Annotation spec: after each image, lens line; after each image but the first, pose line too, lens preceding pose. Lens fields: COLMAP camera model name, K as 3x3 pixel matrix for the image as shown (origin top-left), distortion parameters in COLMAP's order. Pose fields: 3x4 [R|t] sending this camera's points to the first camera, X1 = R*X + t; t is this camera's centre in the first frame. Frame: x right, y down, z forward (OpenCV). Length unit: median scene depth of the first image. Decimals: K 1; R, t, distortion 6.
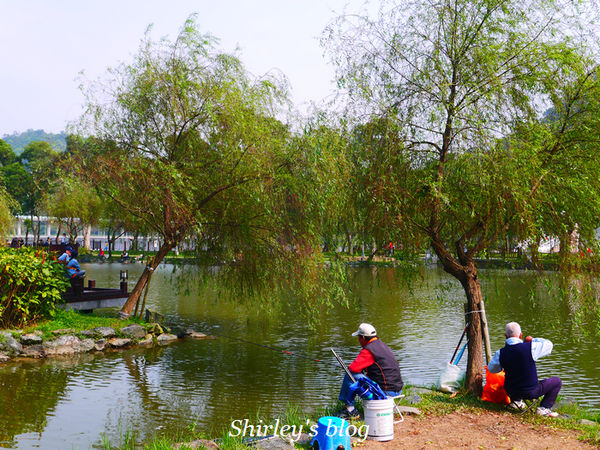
lens RADIAL K [[928.2, 0, 300.0], [0, 928.2, 225.0], [0, 0, 1]] dist [0.049386, -0.012320]
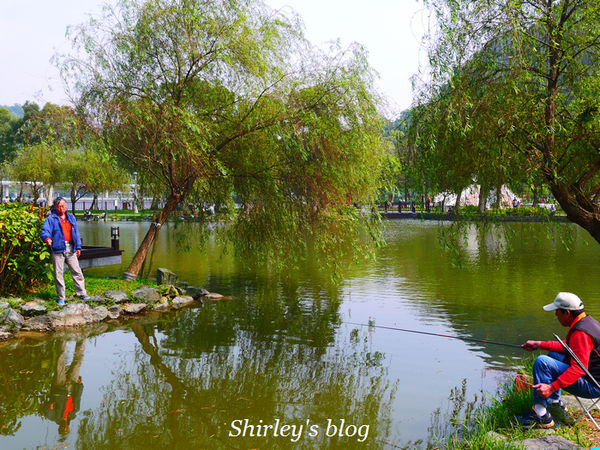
lens RADIAL K [[779.3, 0, 322.3], [0, 779.3, 237.2], [0, 0, 1]] dist [0.015842, 0.026458]
pose [[0.992252, -0.020169, 0.122592, -0.107488], [0.012235, 0.997802, 0.065131, 0.013542], [-0.123636, -0.063126, 0.990318, 0.254500]]
